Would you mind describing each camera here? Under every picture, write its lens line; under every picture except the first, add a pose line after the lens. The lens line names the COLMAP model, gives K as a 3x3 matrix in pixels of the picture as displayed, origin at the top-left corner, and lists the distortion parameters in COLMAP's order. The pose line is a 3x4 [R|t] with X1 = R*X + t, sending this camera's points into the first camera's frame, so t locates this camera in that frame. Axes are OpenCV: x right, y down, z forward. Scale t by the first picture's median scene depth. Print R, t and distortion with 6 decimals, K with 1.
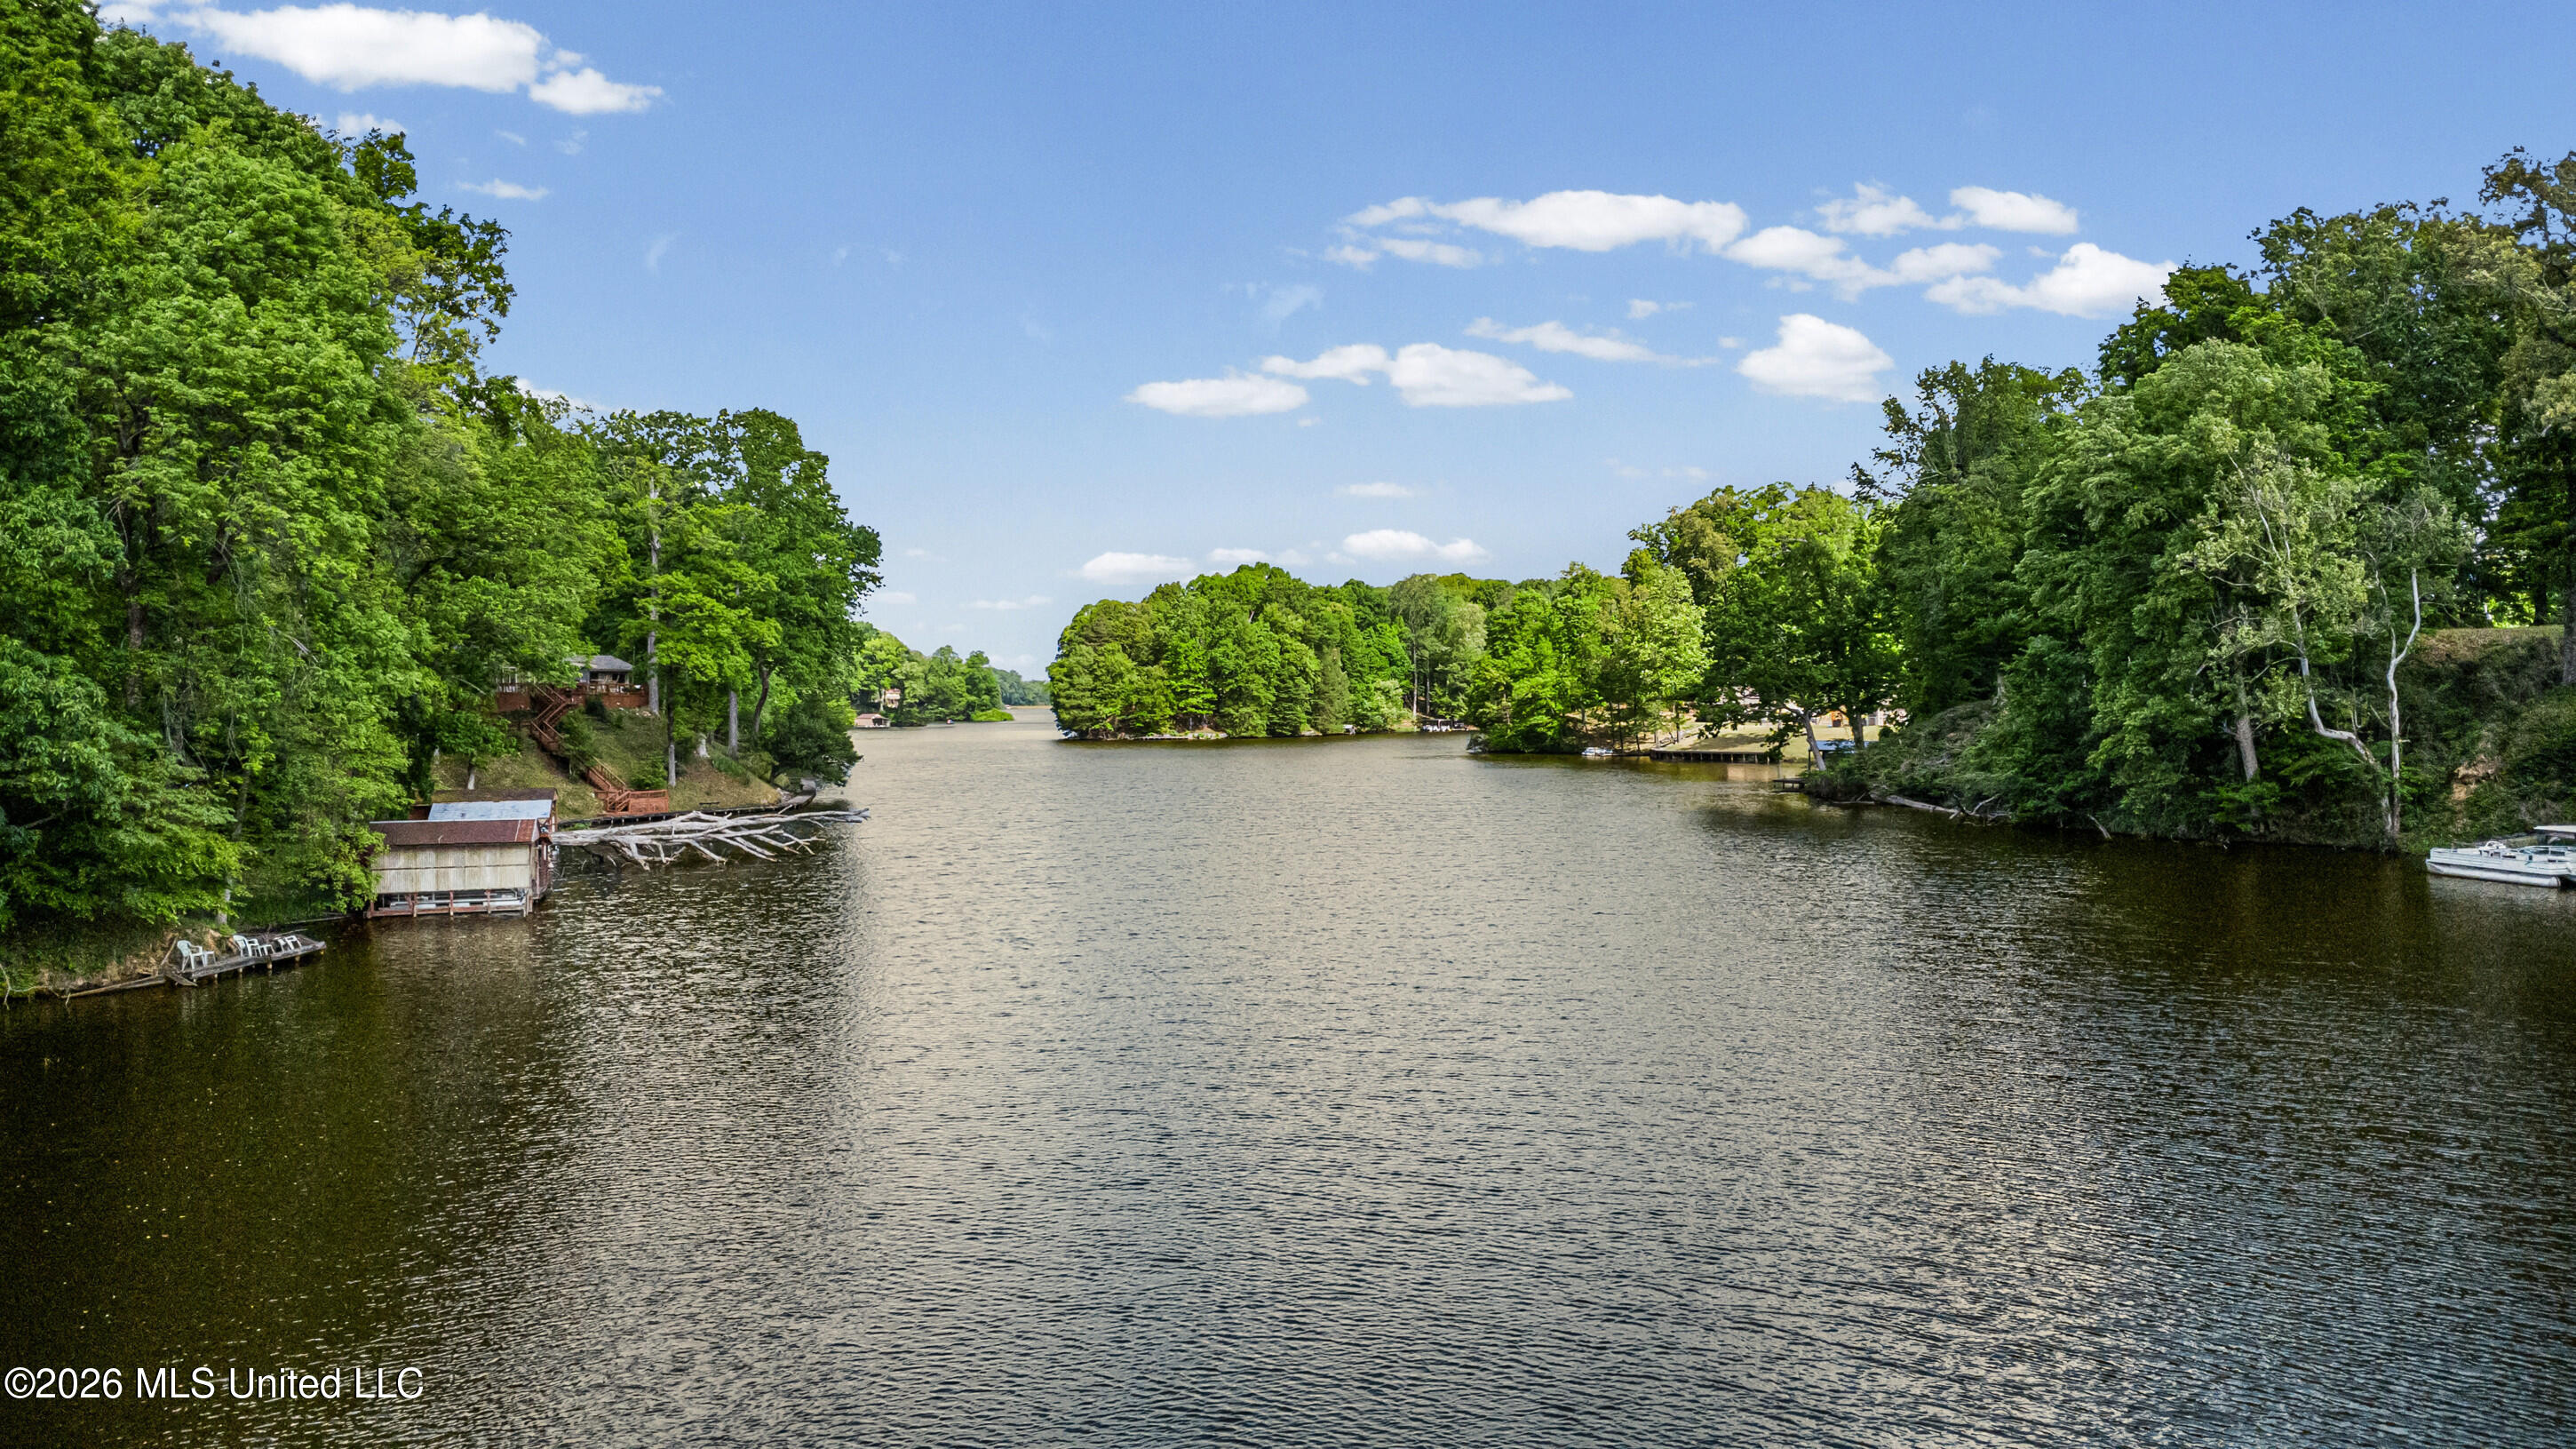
lens RADIAL K [[1845.7, 0, 1297.4], [0, 1845.7, 739.2], [0, 0, 1]] dist [0.005938, -0.002450]
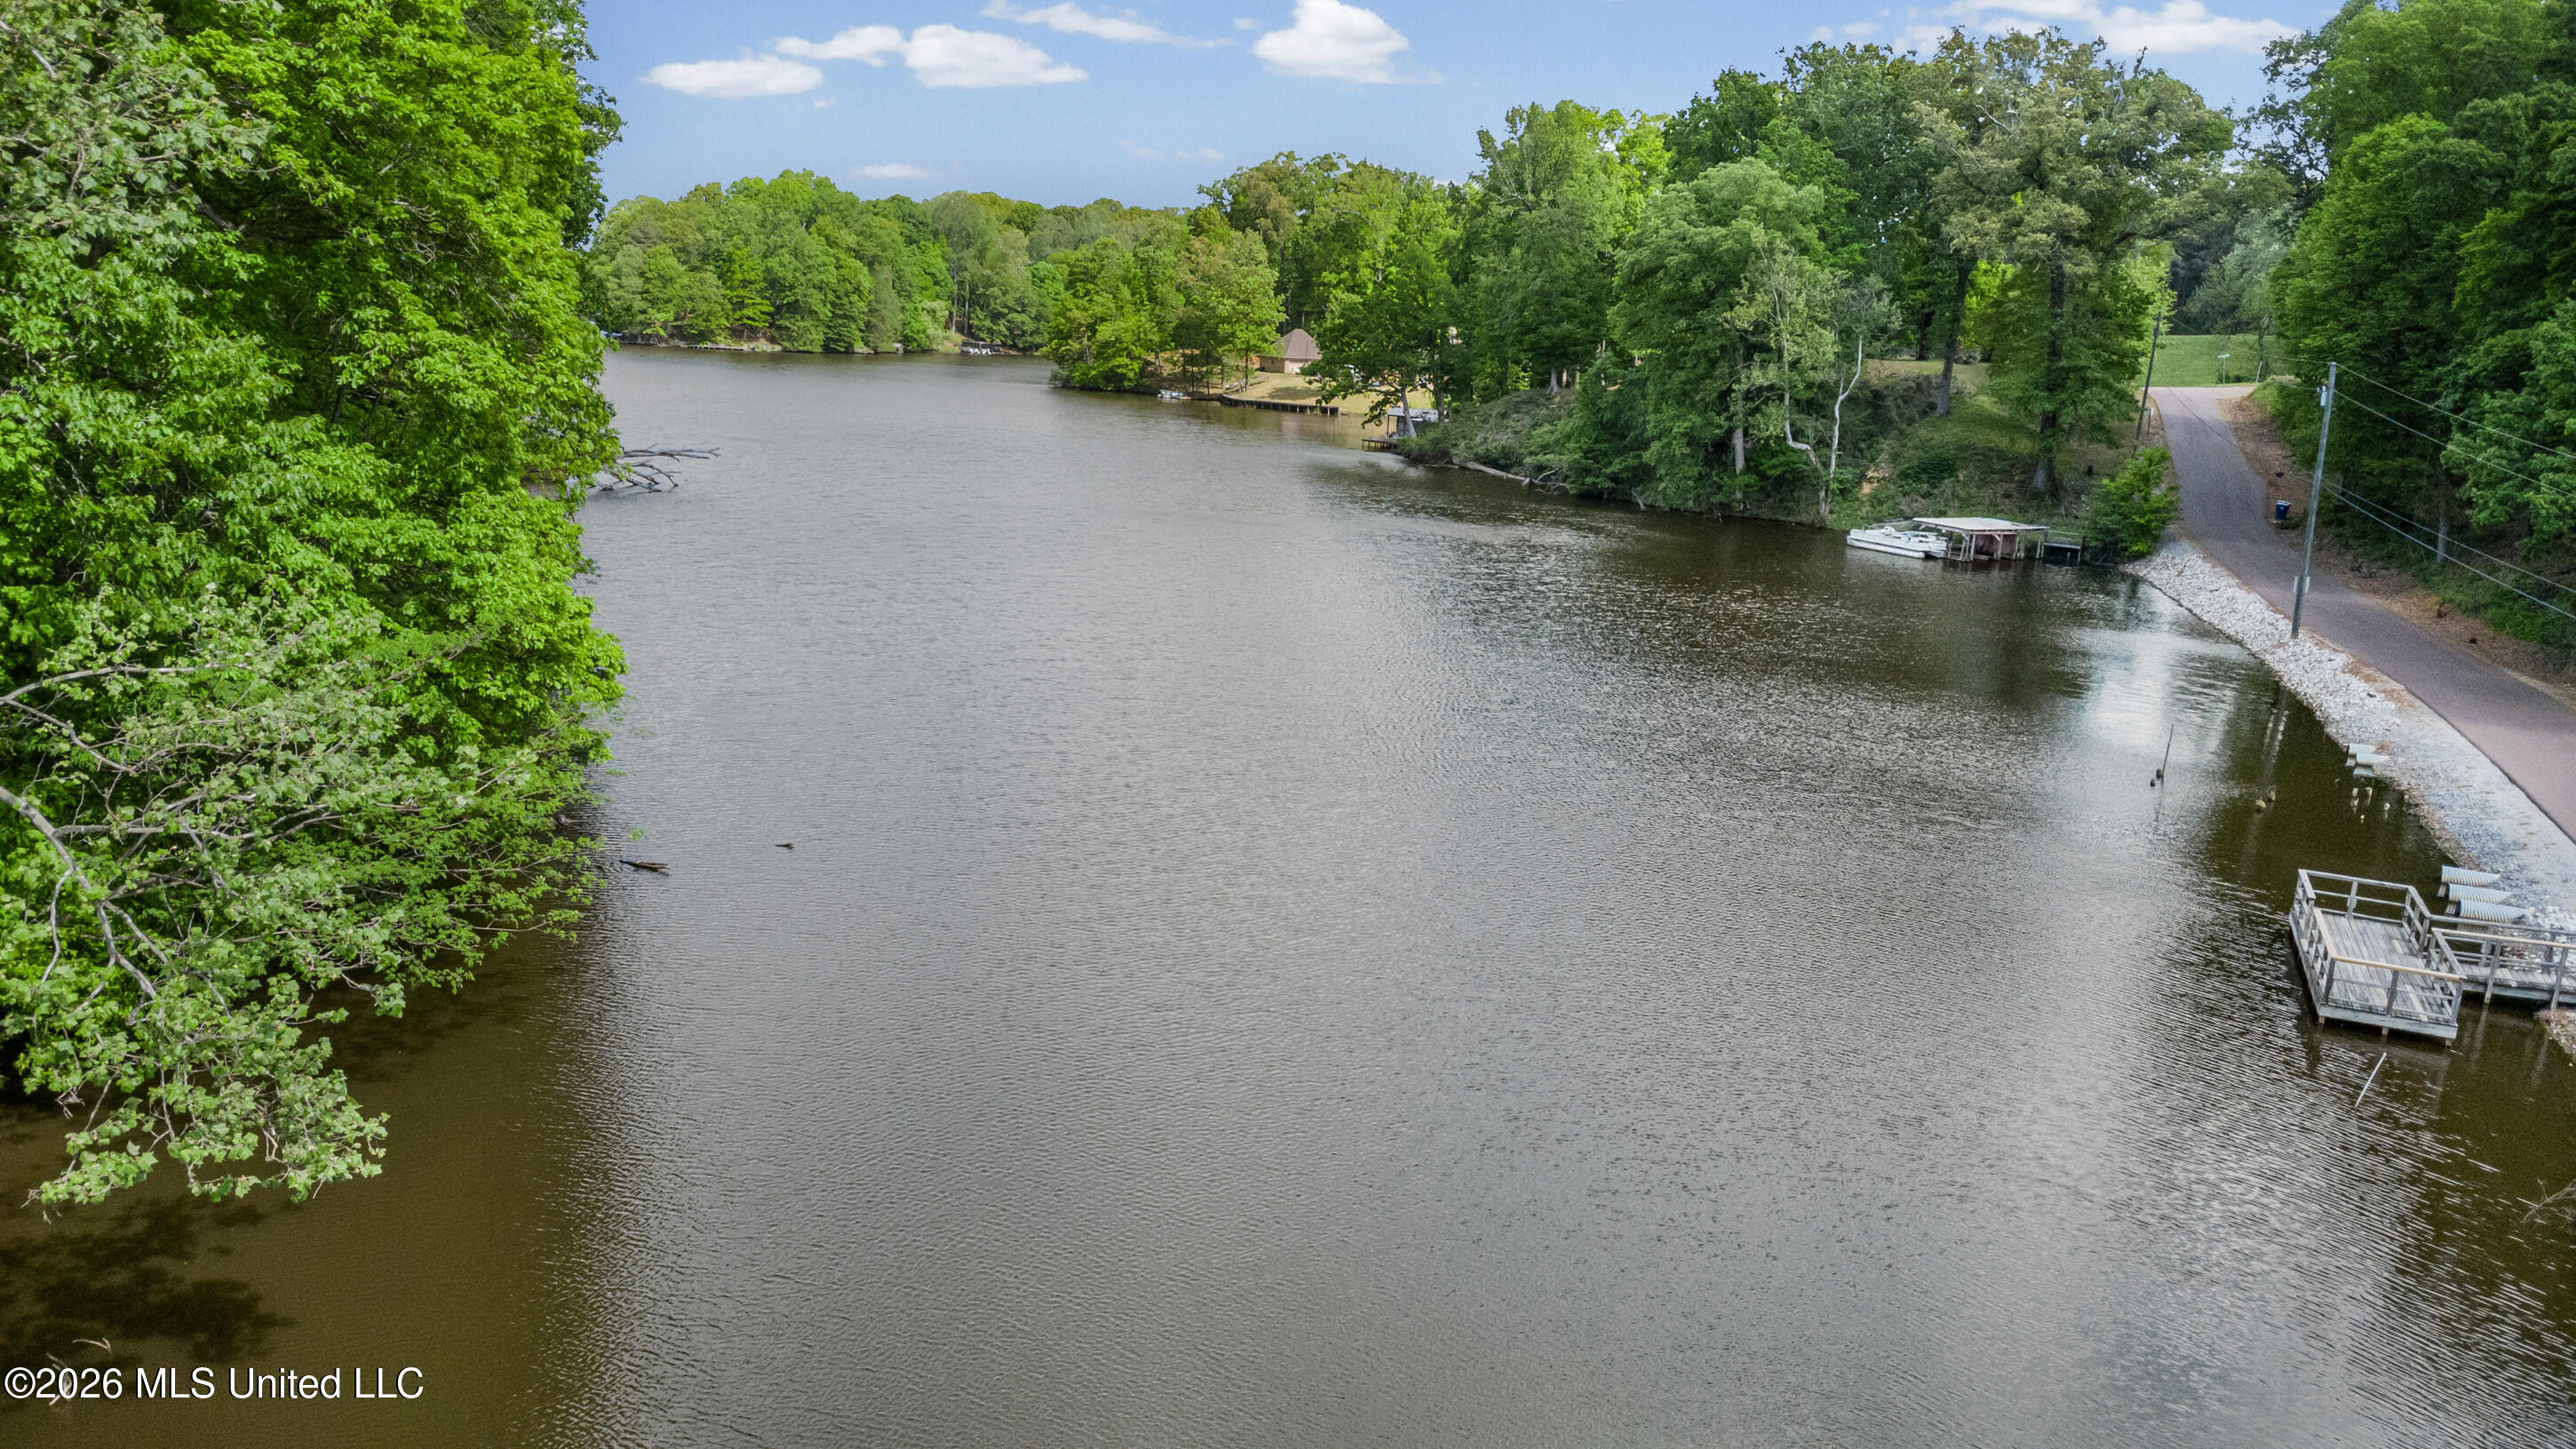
lens RADIAL K [[1845.7, 0, 1297.4], [0, 1845.7, 739.2], [0, 0, 1]] dist [0.005938, -0.002450]
pose [[0.957061, 0.002212, 0.289879, -0.083939], [-0.062092, 0.978327, 0.197535, -0.013842], [-0.283160, -0.207053, 0.936456, -0.105336]]
